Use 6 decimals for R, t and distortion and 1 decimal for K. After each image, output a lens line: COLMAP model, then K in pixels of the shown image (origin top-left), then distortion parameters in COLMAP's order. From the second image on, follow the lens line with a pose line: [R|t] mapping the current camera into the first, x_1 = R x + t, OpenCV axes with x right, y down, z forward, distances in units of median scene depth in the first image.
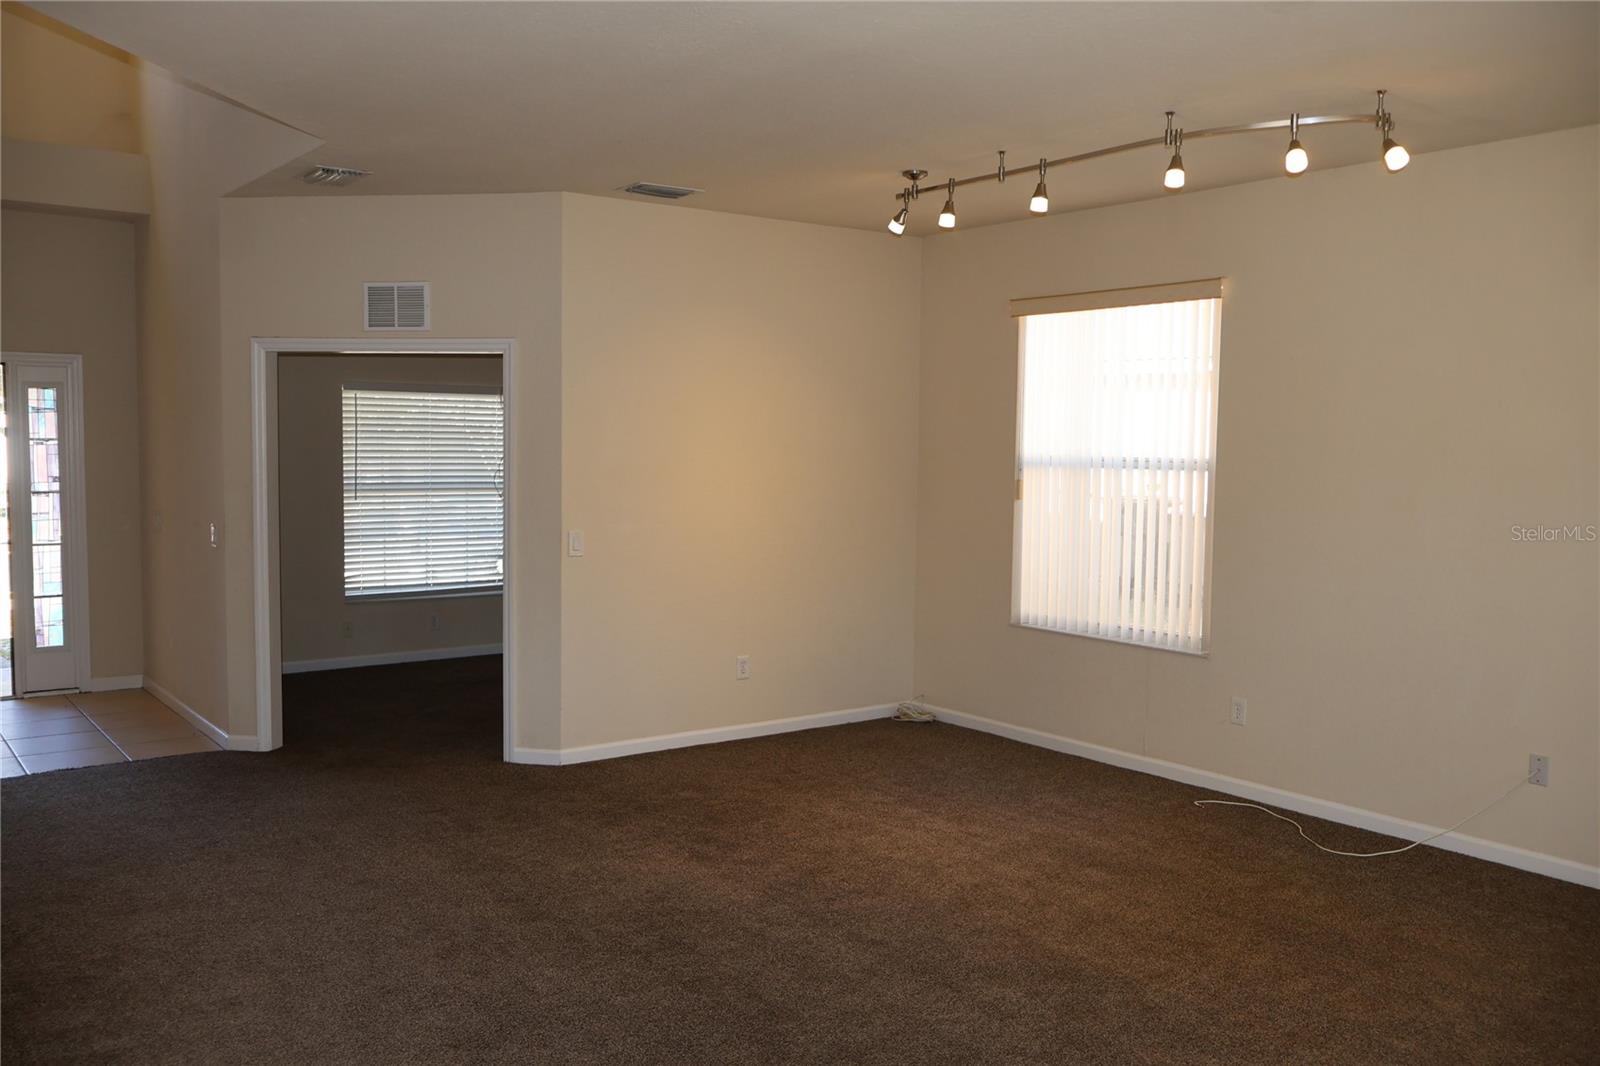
lens RADIAL K [[1336.5, 0, 800.0], [0, 1336.5, 533.0], [0, 0, 1]] dist [-0.001850, 0.000720]
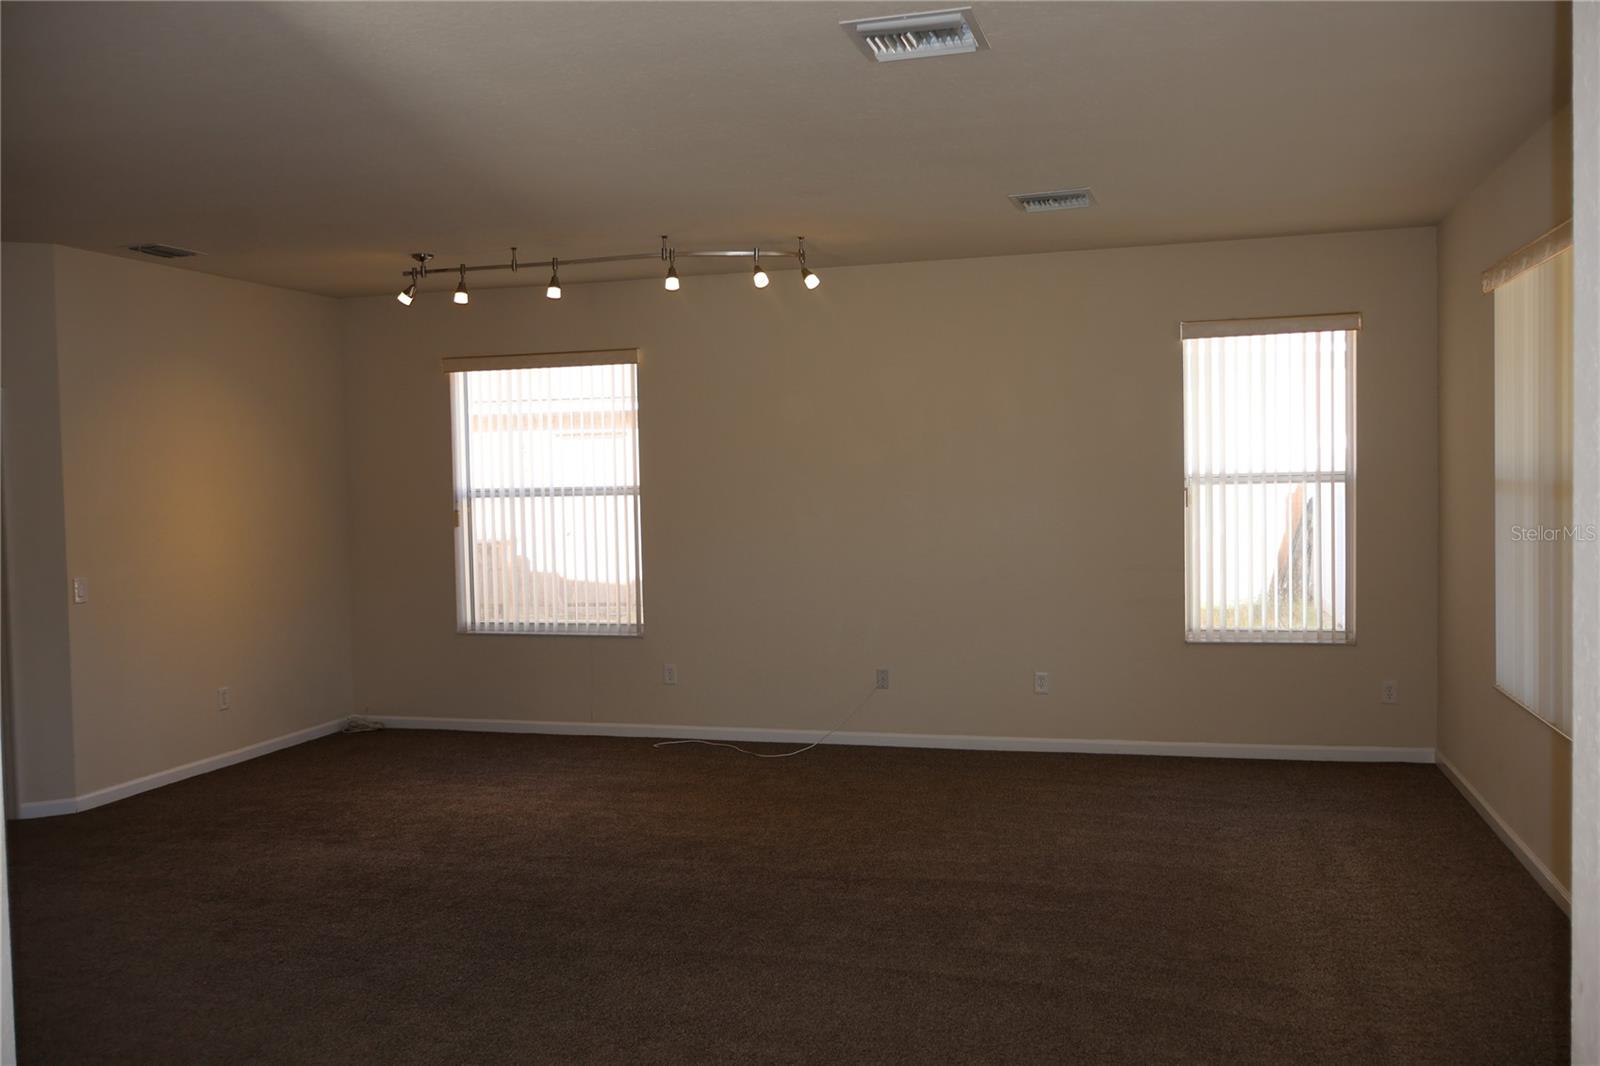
lens RADIAL K [[1336.5, 0, 800.0], [0, 1336.5, 533.0], [0, 0, 1]] dist [-0.001850, 0.000720]
pose [[0.795513, -0.054610, 0.603470, -0.382142], [0.071798, 0.997410, -0.004388, 0.008887], [-0.601667, 0.046818, 0.797373, -0.150674]]
